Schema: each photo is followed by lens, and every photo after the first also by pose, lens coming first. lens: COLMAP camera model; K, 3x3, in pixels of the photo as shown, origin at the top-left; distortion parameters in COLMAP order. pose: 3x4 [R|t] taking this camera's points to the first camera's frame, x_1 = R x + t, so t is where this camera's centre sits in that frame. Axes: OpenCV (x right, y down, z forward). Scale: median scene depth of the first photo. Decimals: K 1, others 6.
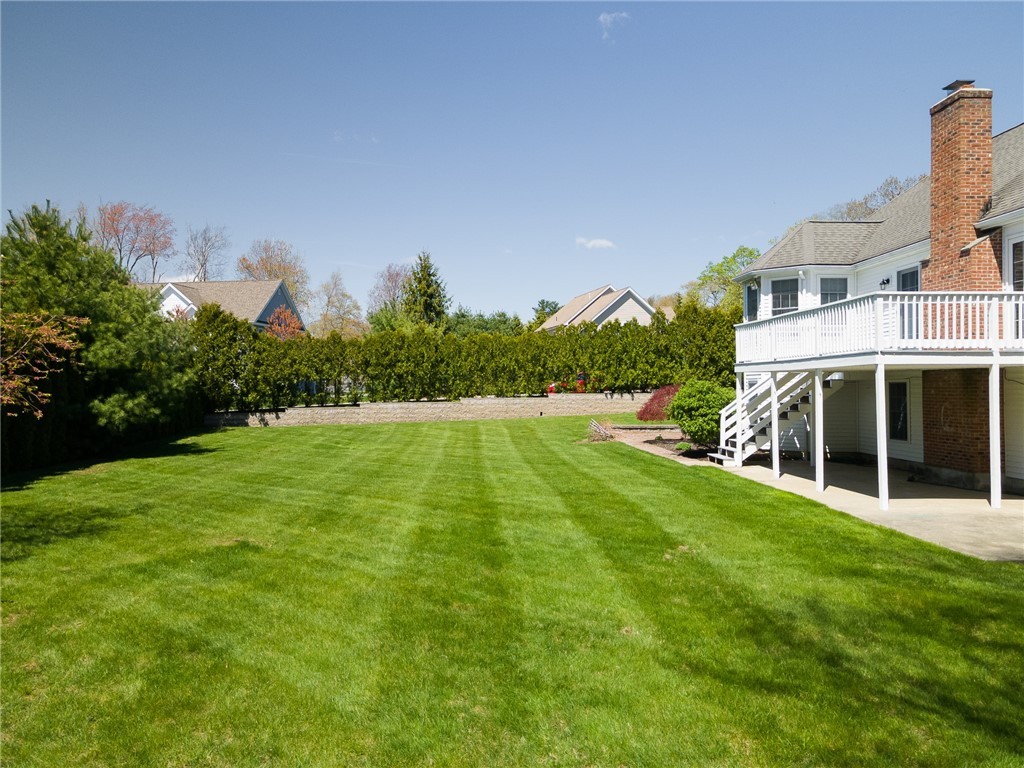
lens RADIAL K [[742.9, 0, 495.6], [0, 742.9, 371.1], [0, 0, 1]] dist [0.041322, -0.002312]
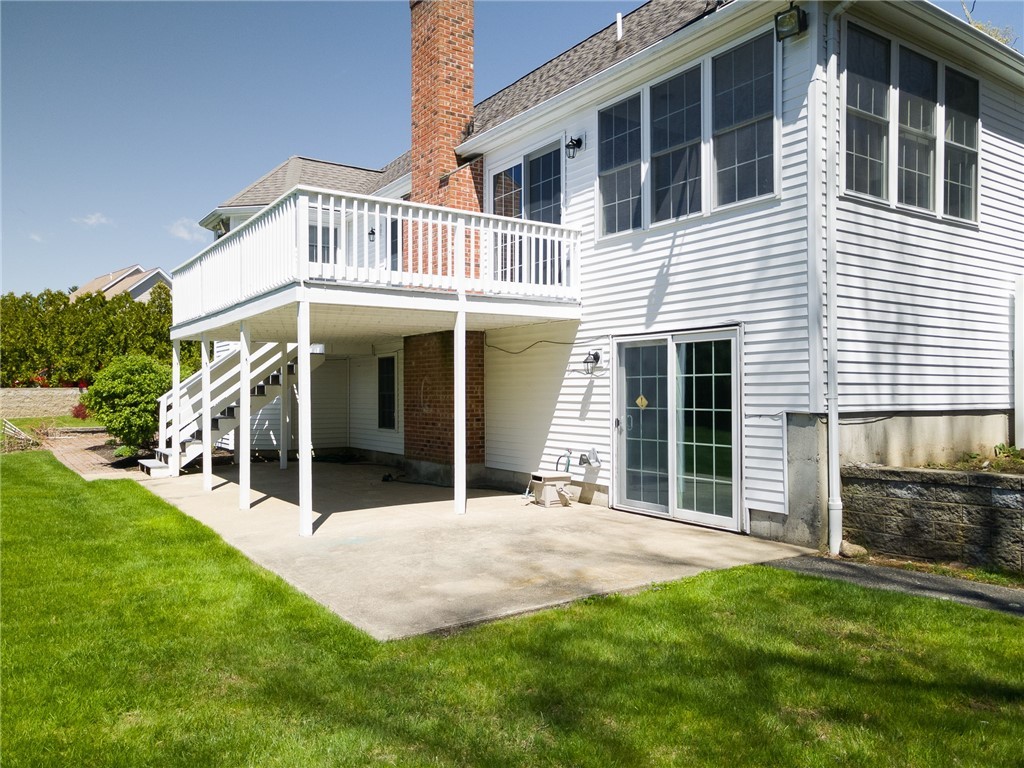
lens RADIAL K [[754.0, 0, 500.6], [0, 754.0, 378.6], [0, 0, 1]] dist [0.027955, 0.004094]
pose [[0.848381, 0.001462, 0.529384, 0.246237], [-0.004165, 0.999984, 0.003915, 0.039645], [-0.529370, -0.005526, 0.848373, 0.292965]]
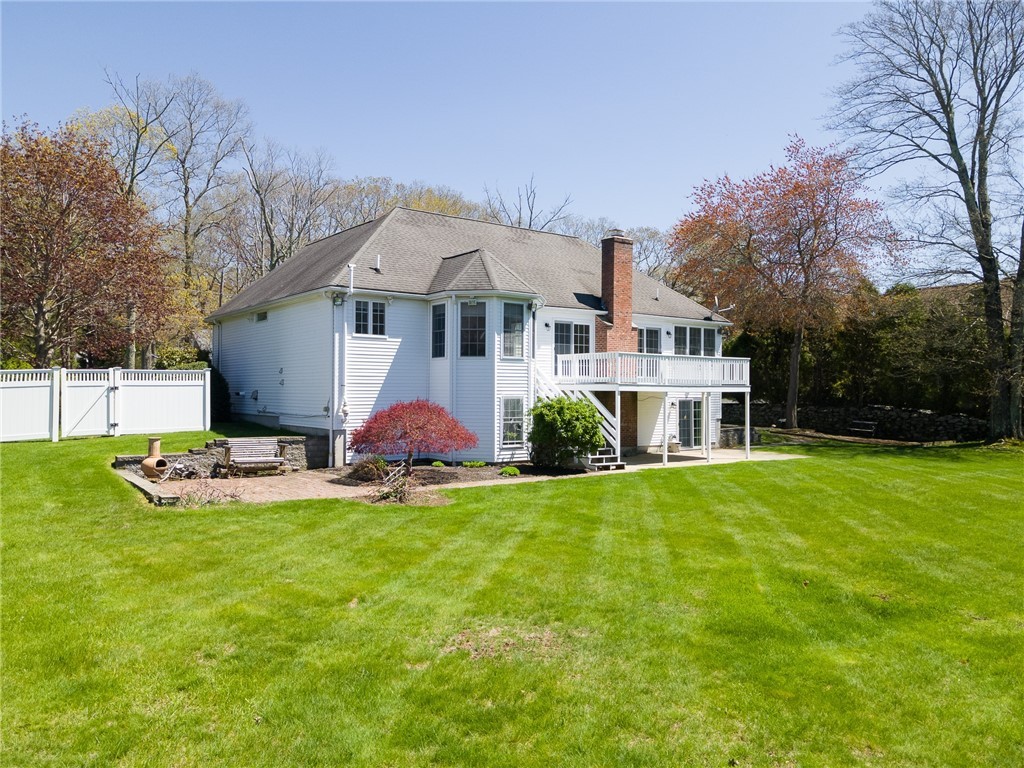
lens RADIAL K [[754.0, 0, 500.6], [0, 754.0, 378.6], [0, 0, 1]] dist [0.027955, 0.004094]
pose [[-0.568721, 0.011755, 0.822446, -0.679920], [-0.021030, 0.999363, -0.028826, 0.024960], [-0.822262, -0.033689, -0.568112, 2.198059]]
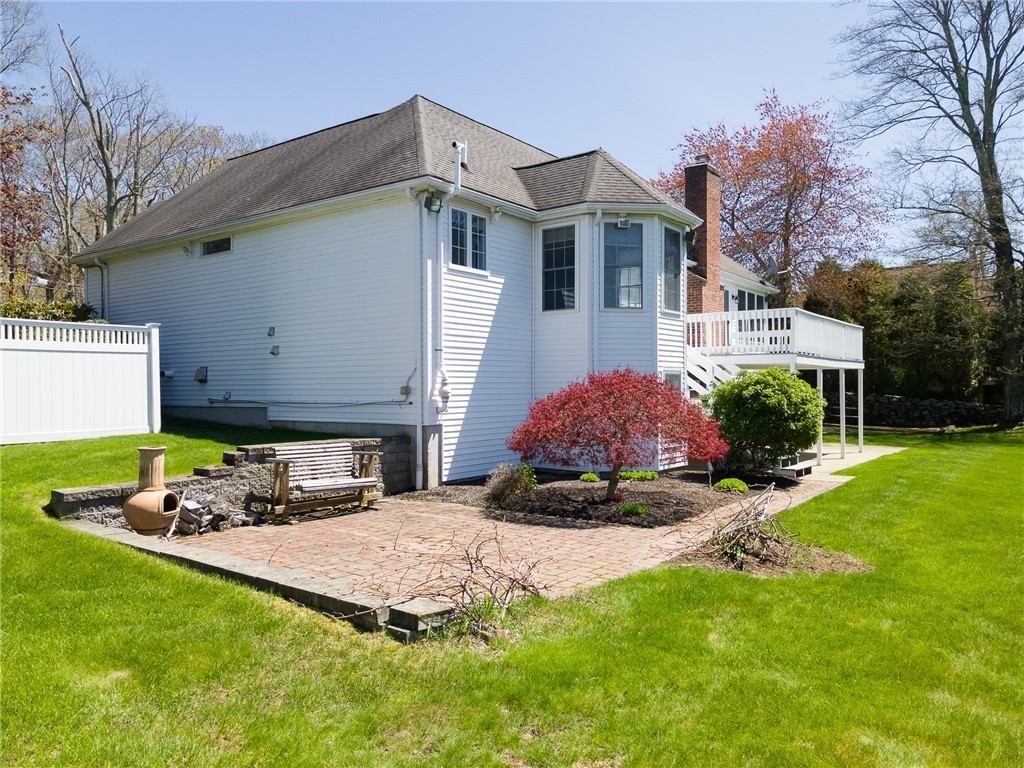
lens RADIAL K [[754.0, 0, 500.6], [0, 754.0, 378.6], [0, 0, 1]] dist [0.027955, 0.004094]
pose [[-0.777009, 0.011347, 0.629387, 0.044709], [-0.008694, 0.999549, -0.028753, 0.056980], [-0.629429, -0.027813, -0.776560, 2.238860]]
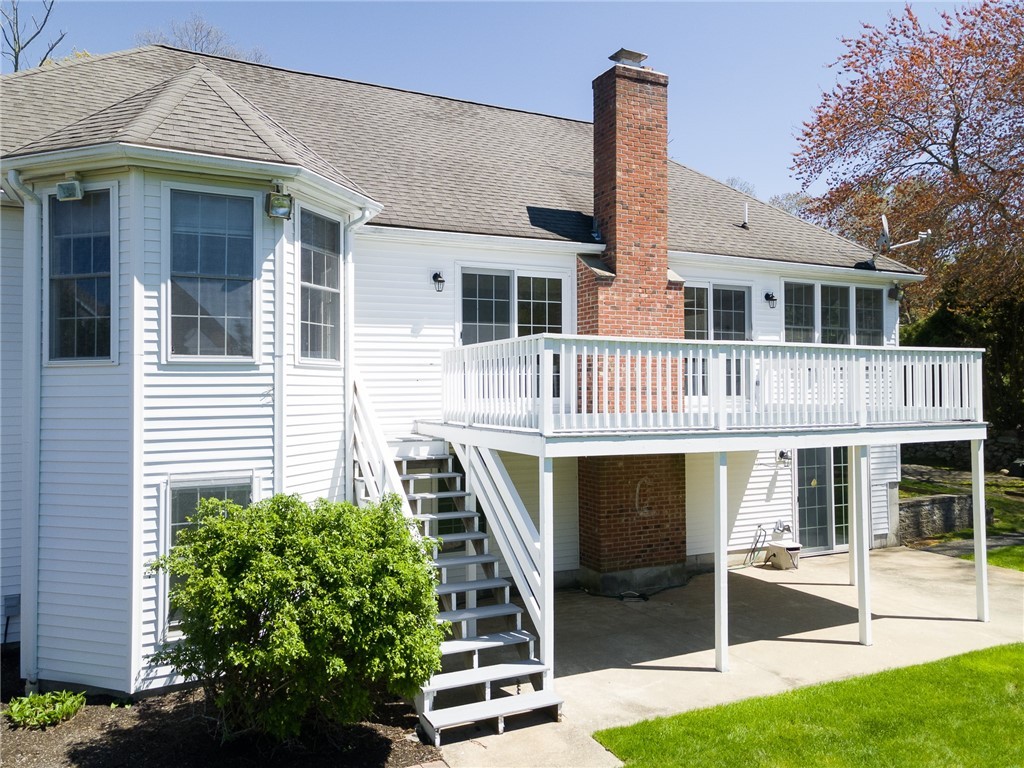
lens RADIAL K [[754.0, 0, 500.6], [0, 754.0, 378.6], [0, 0, 1]] dist [0.027955, 0.004094]
pose [[-0.394564, 0.020360, 0.918643, -0.029291], [-0.013989, 0.999506, -0.028160, -0.032360], [-0.918762, -0.023962, -0.394084, 1.396412]]
